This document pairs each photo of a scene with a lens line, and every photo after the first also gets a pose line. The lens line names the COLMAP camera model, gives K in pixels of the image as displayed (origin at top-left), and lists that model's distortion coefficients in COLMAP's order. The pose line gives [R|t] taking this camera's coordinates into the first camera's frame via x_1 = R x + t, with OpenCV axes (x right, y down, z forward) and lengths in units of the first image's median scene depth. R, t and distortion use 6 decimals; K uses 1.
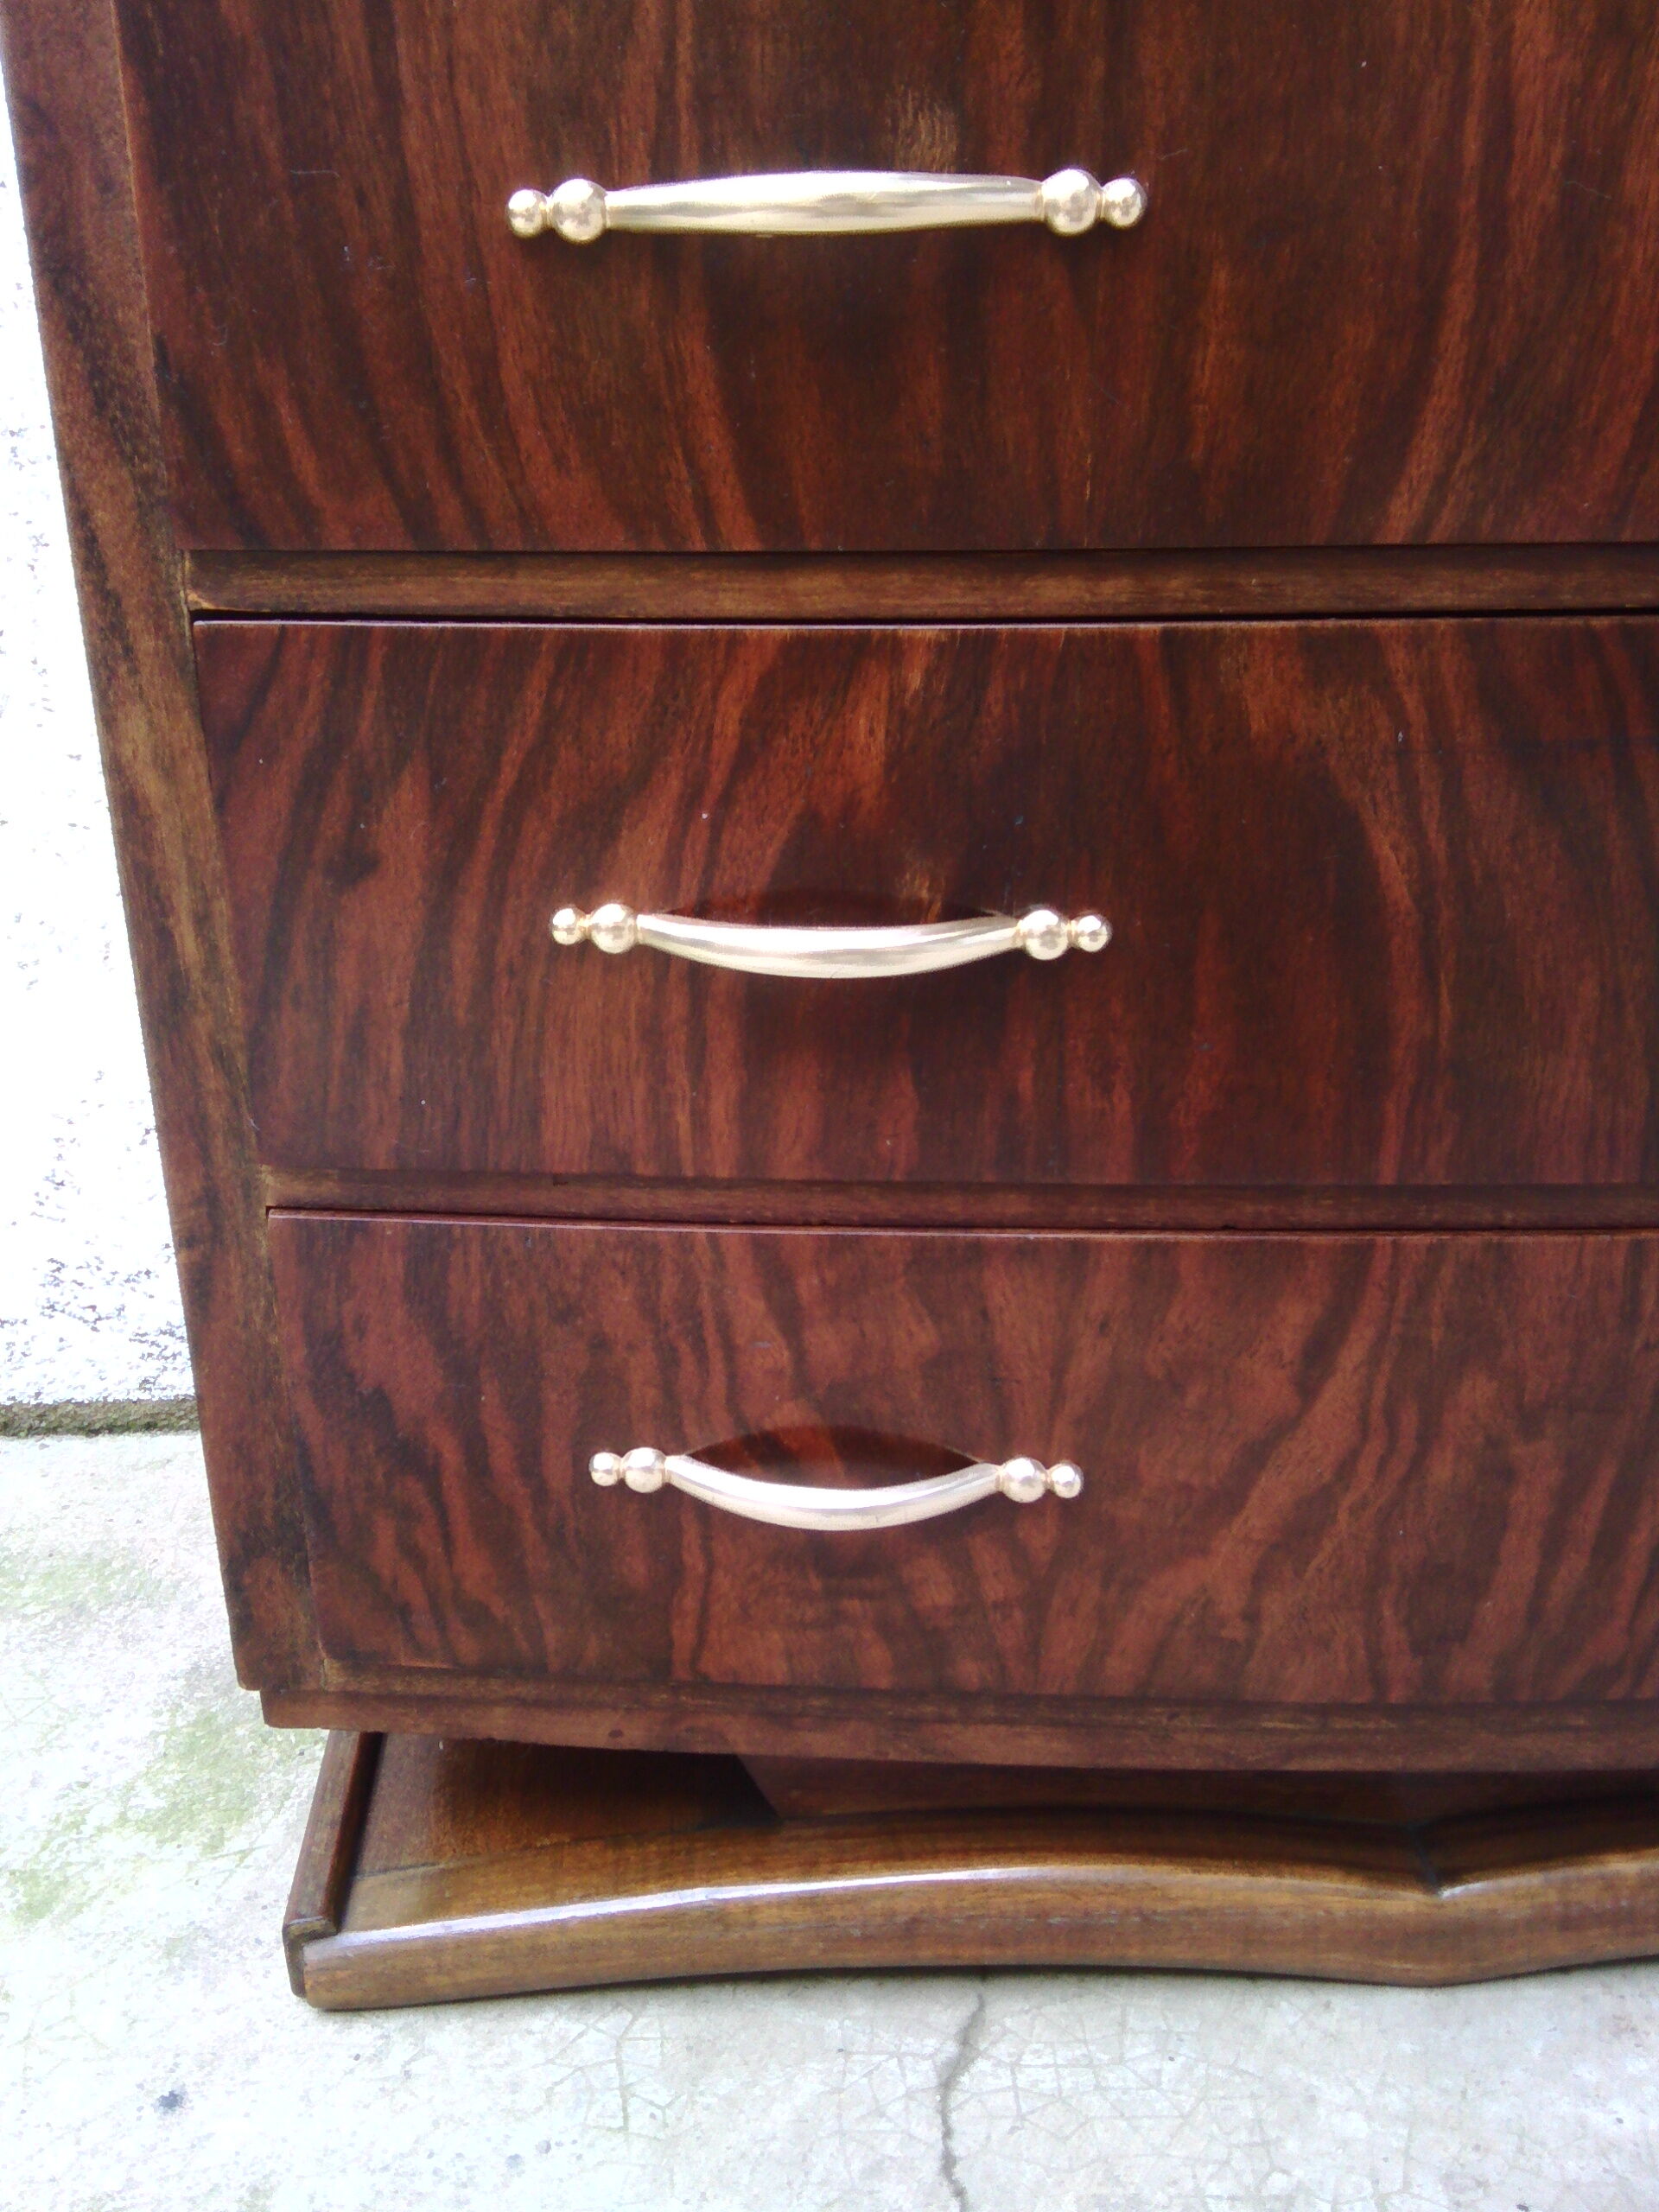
lens RADIAL K [[2041.2, 0, 769.7], [0, 2041.2, 1112.0], [0, 0, 1]] dist [0.073767, -0.127736]
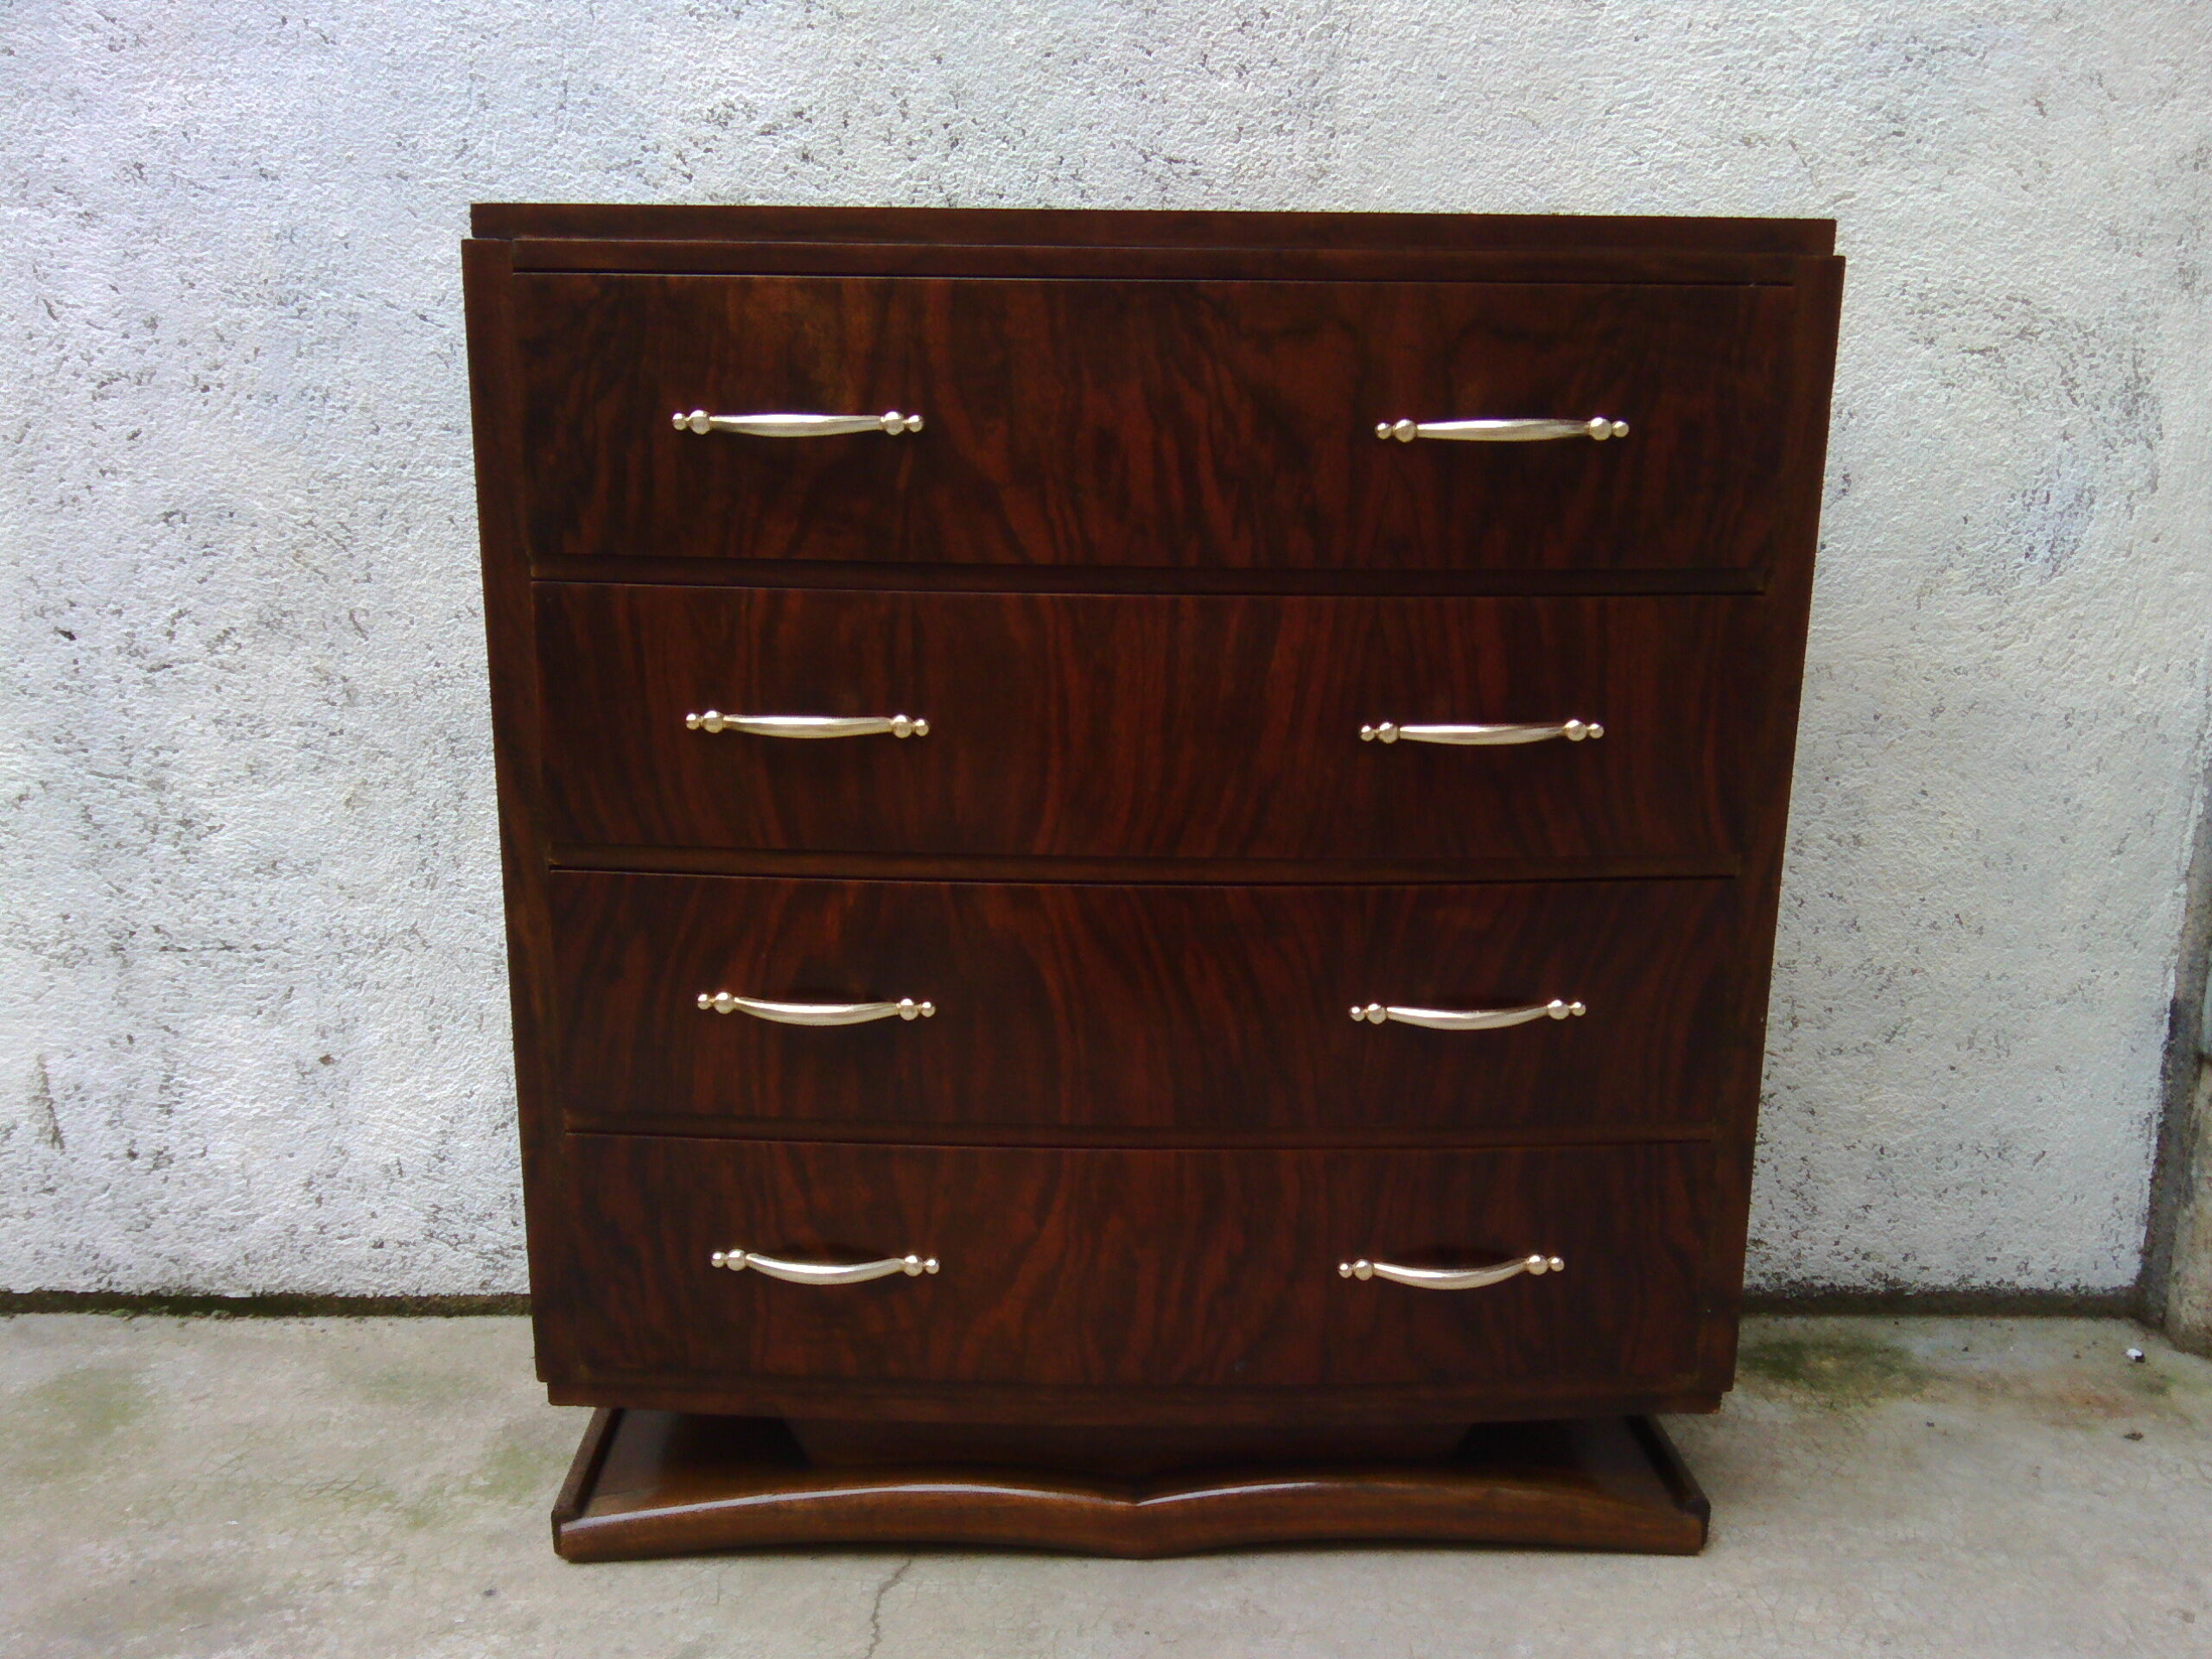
lens RADIAL K [[2086.5, 0, 1108.6], [0, 2086.5, 936.2], [0, 0, 1]] dist [0.076424, -0.153639]
pose [[0.999706, 0.023315, 0.006689, 0.317837], [-0.022103, 0.989241, -0.144614, 0.156923], [-0.009989, 0.144424, 0.989466, -1.262847]]
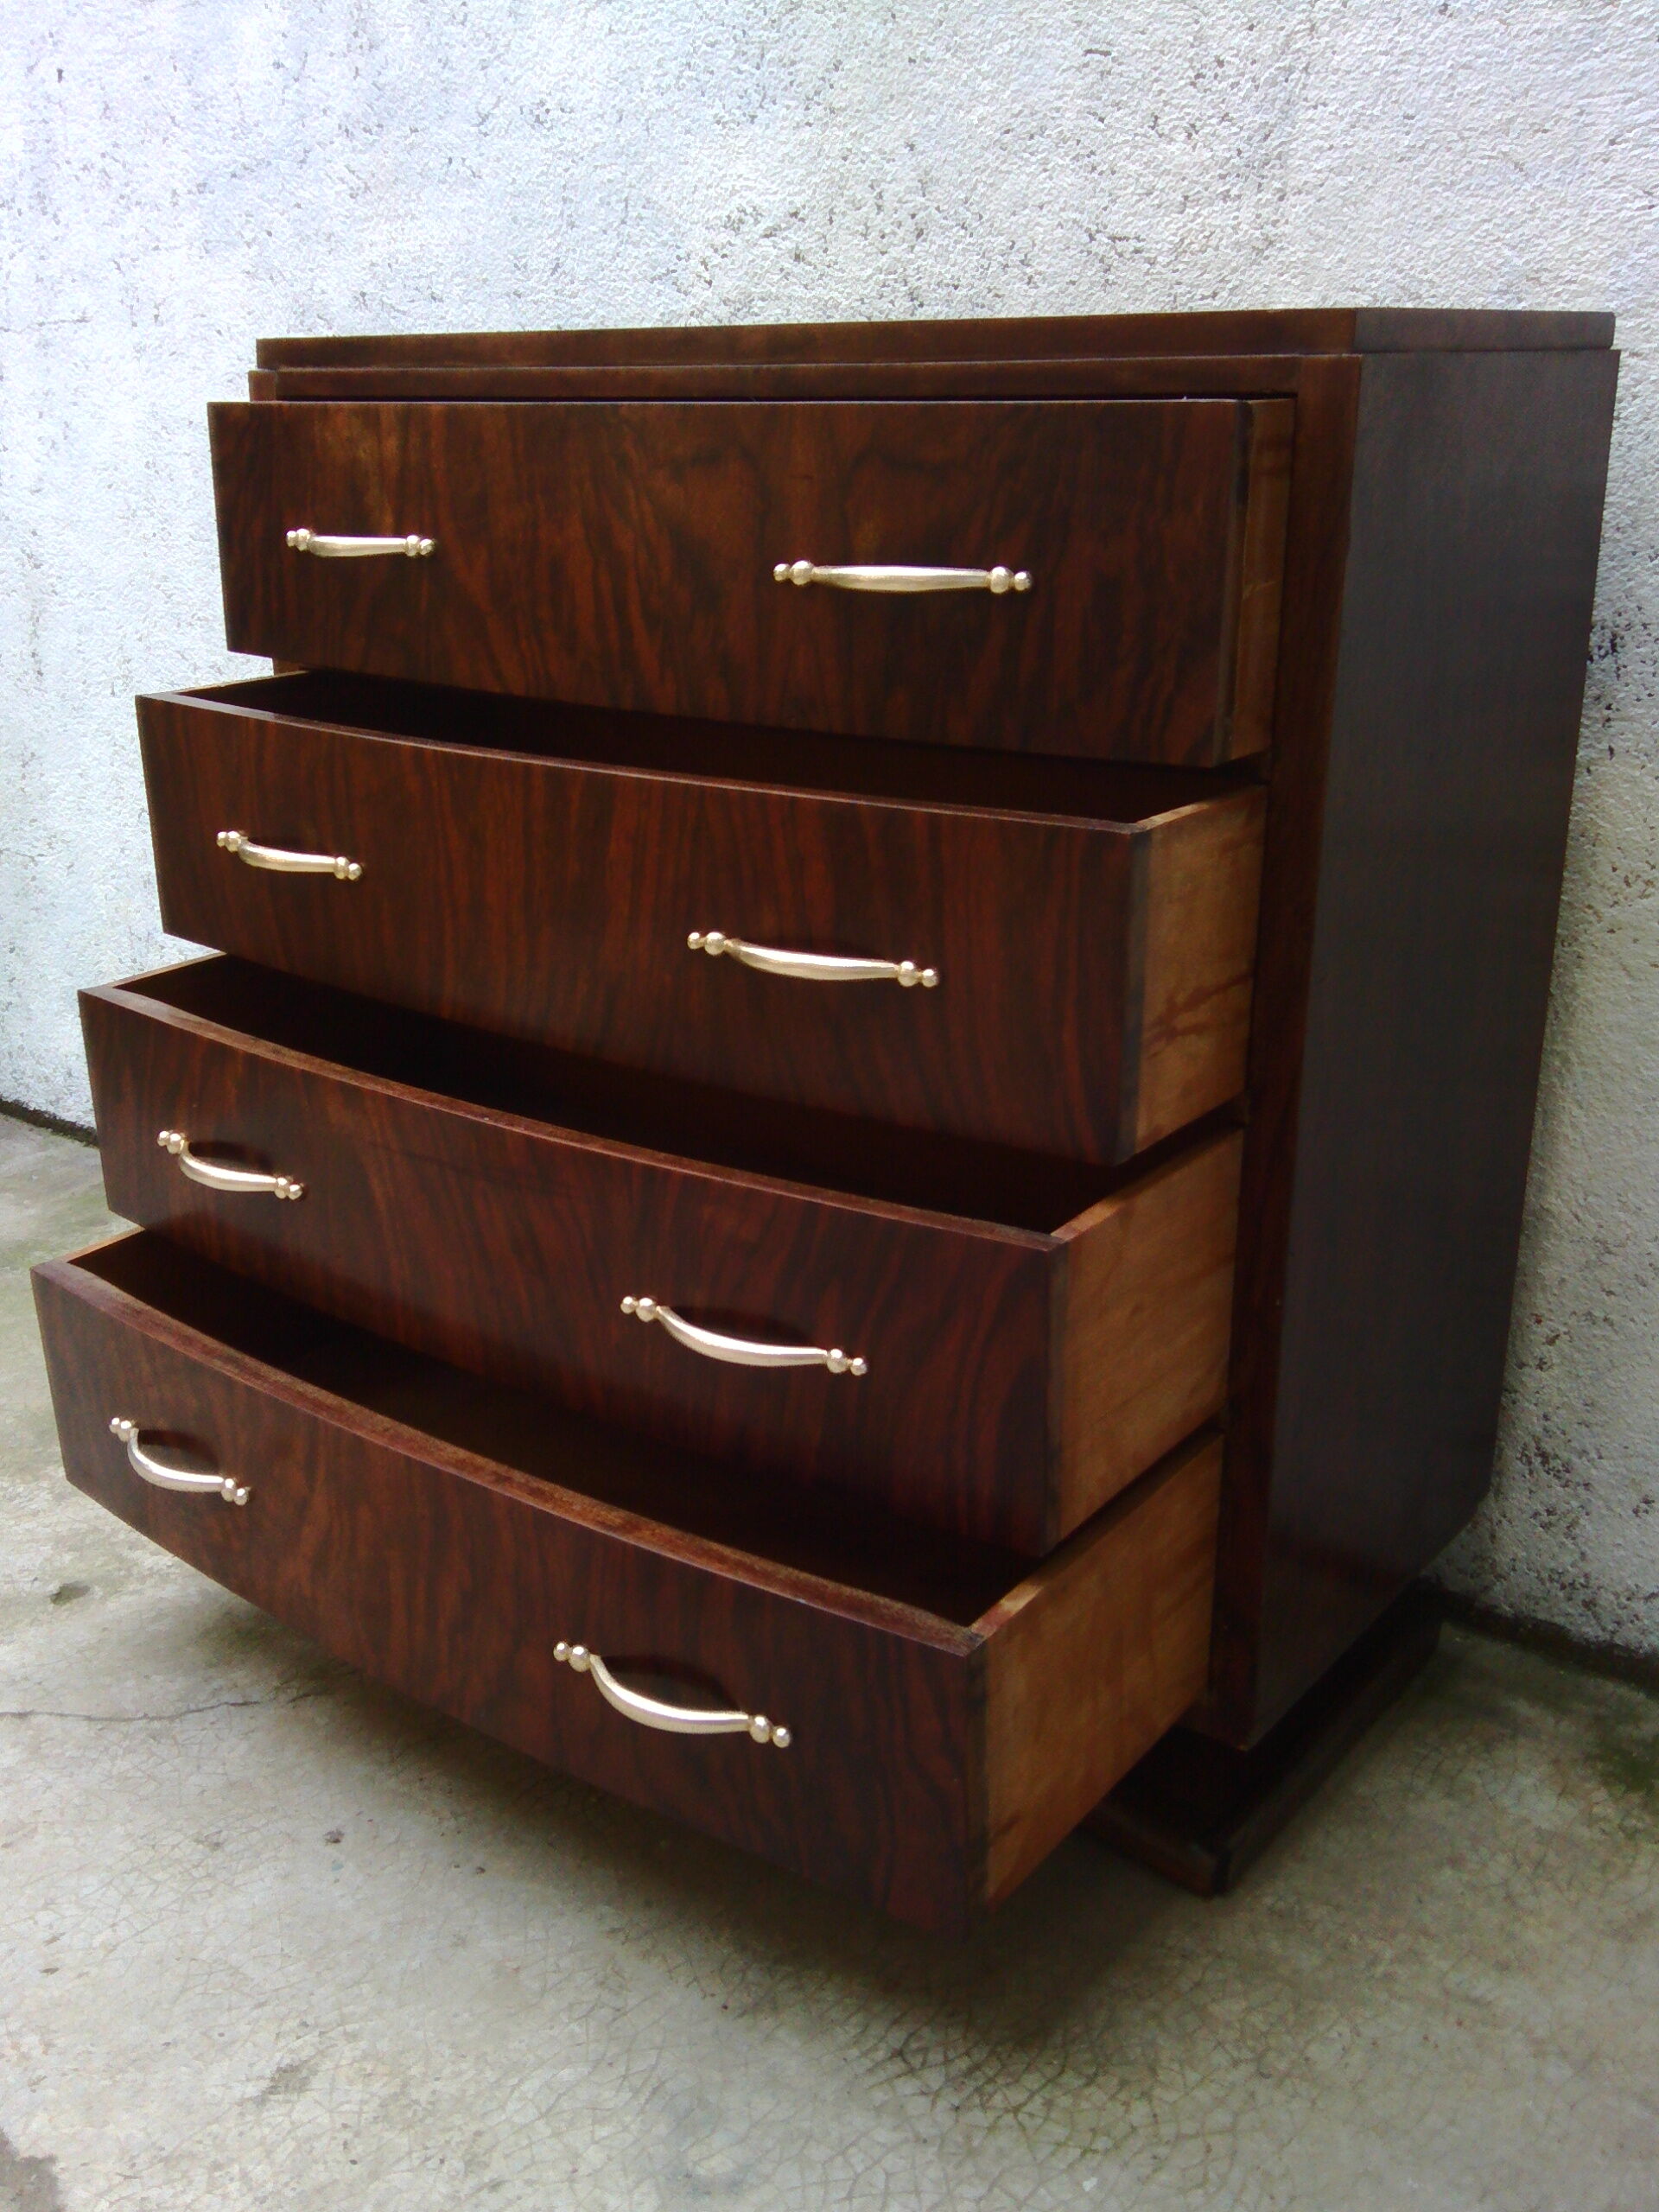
lens RADIAL K [[2050.6, 0, 796.1], [0, 2050.6, 1113.1], [0, 0, 1]] dist [0.017635, -0.025995]
pose [[0.779870, 0.217857, -0.586806, 1.719541], [-0.256229, 0.966443, 0.018271, -0.182712], [0.571095, 0.136108, 0.809521, -0.750849]]
